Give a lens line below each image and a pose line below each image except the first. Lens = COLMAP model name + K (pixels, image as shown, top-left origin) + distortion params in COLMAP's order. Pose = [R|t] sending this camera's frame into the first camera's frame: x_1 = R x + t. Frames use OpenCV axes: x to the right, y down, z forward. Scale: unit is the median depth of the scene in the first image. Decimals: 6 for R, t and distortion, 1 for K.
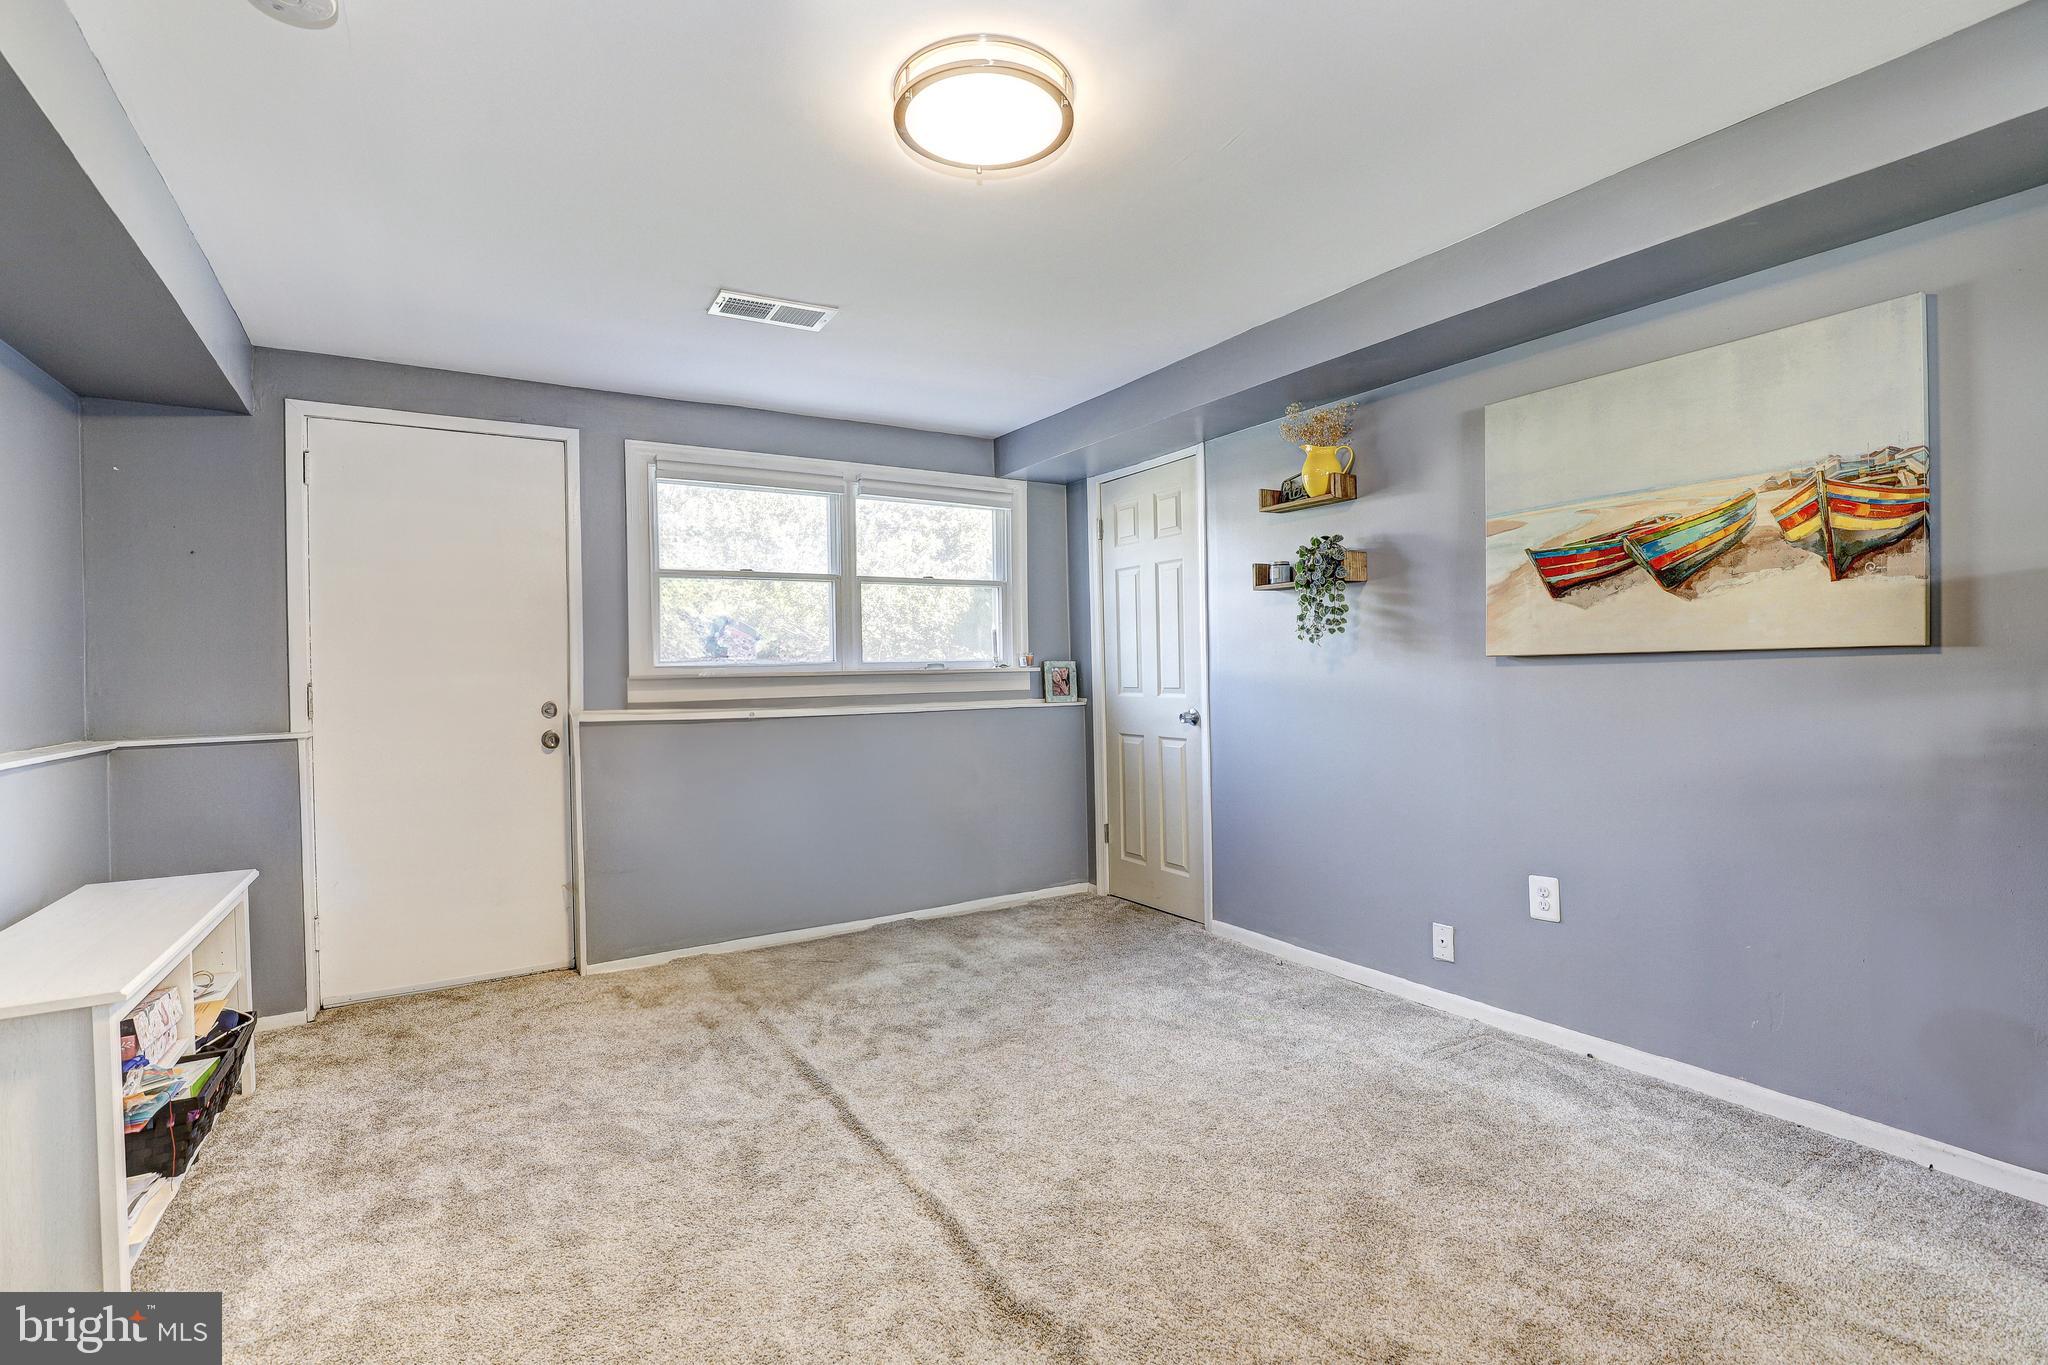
lens RADIAL K [[939.0, 0, 1037.2], [0, 939.0, 675.9], [0, 0, 1]] dist [-0.040258, 0.009007]
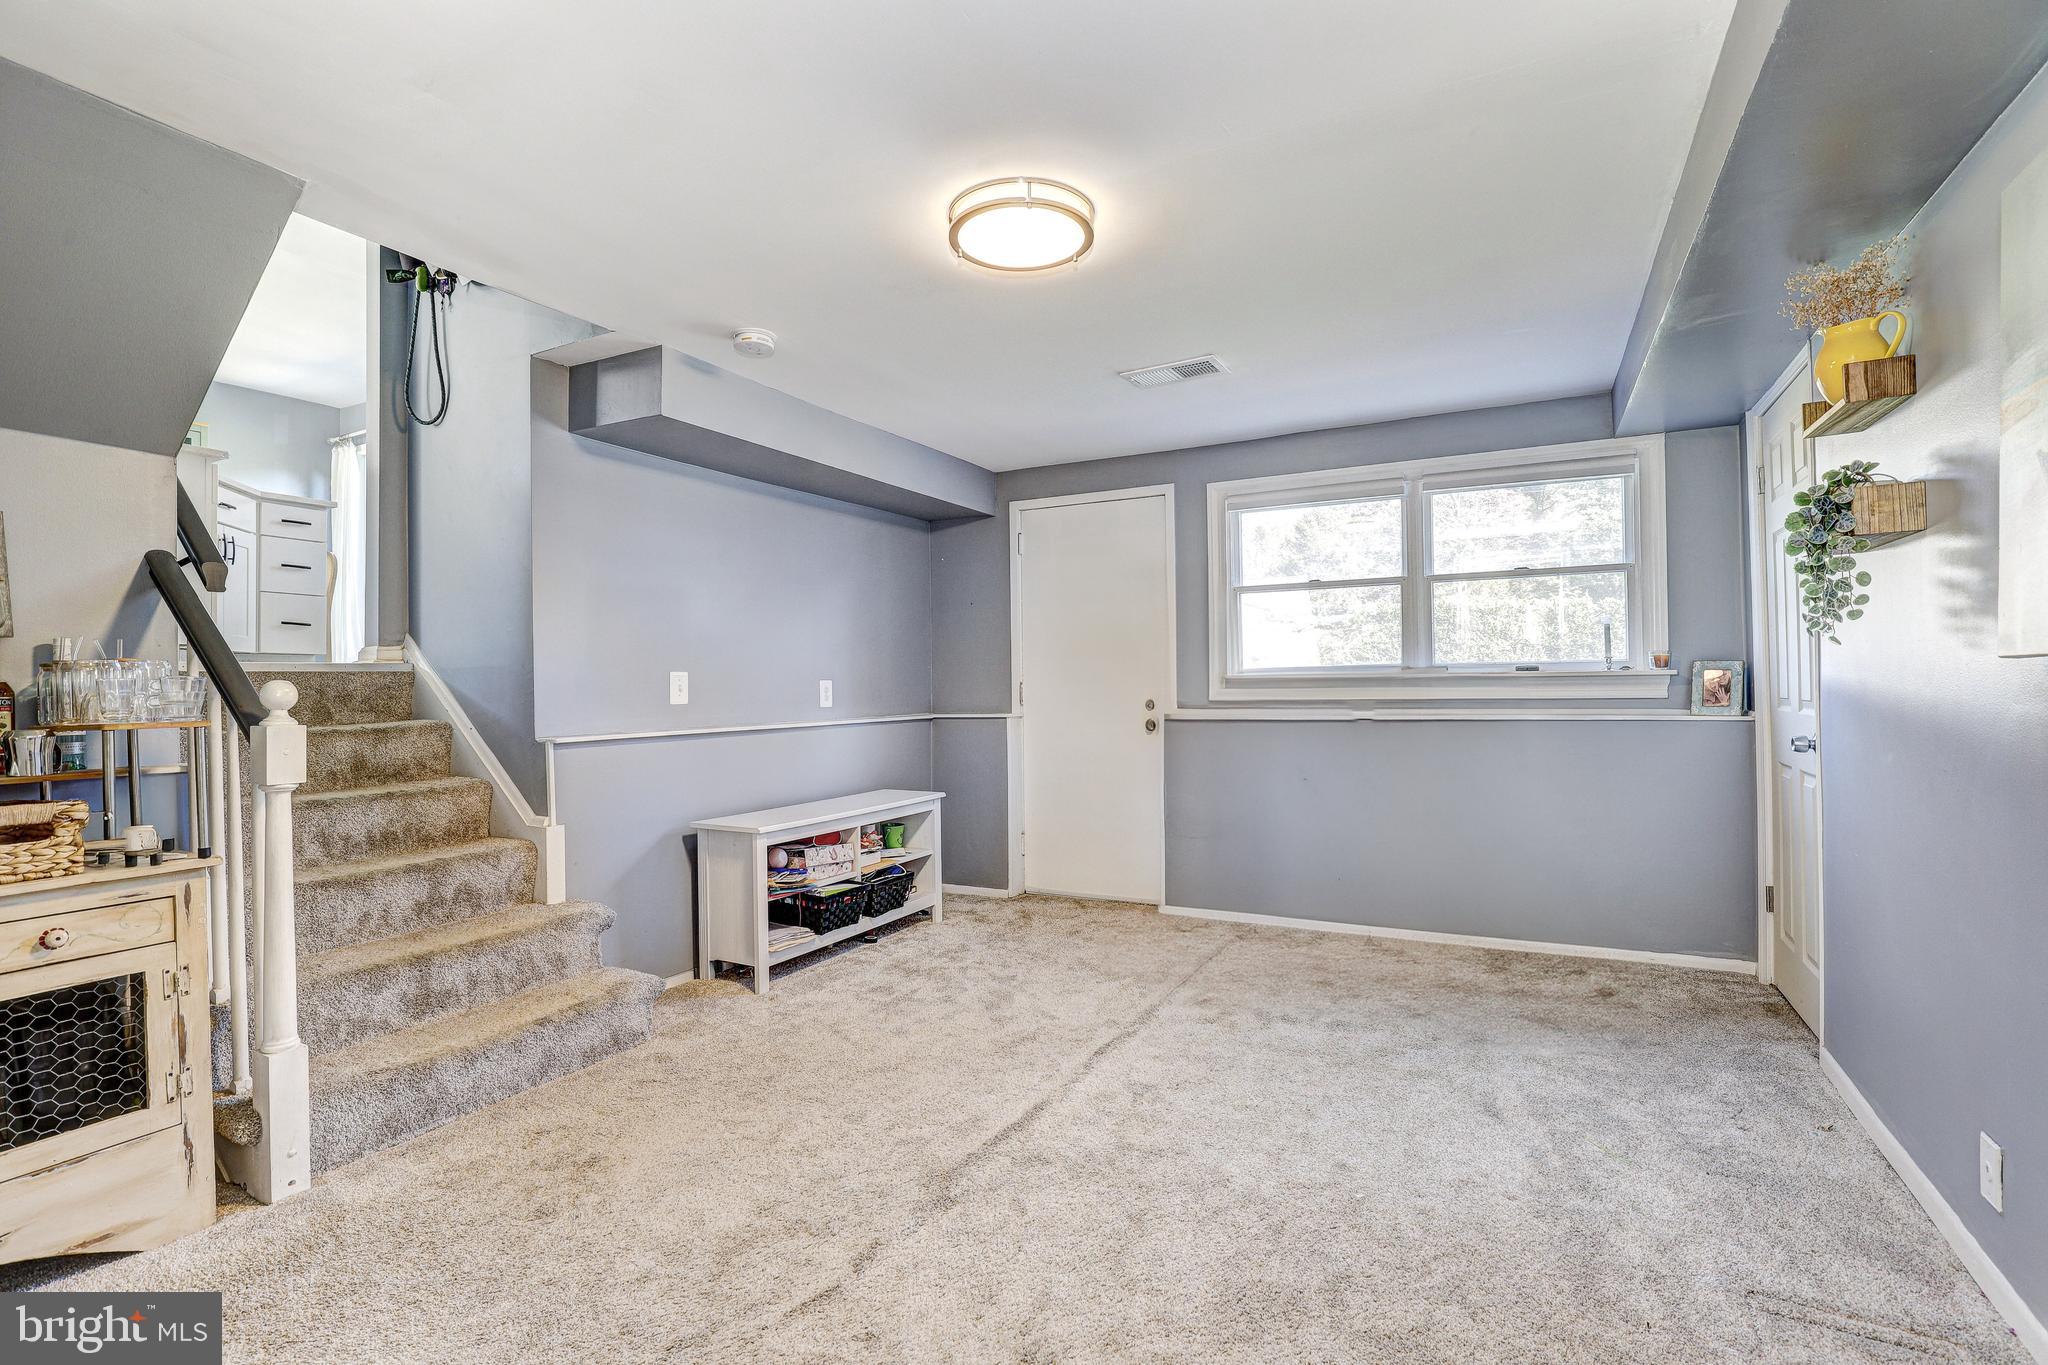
lens RADIAL K [[939.0, 0, 1037.2], [0, 939.0, 675.9], [0, 0, 1]] dist [-0.040258, 0.009007]
pose [[0.500141, 0.005063, -0.865929, 0.570567], [-0.000505, 0.999984, 0.005555, -0.011287], [0.865944, -0.002341, 0.500136, 0.218818]]
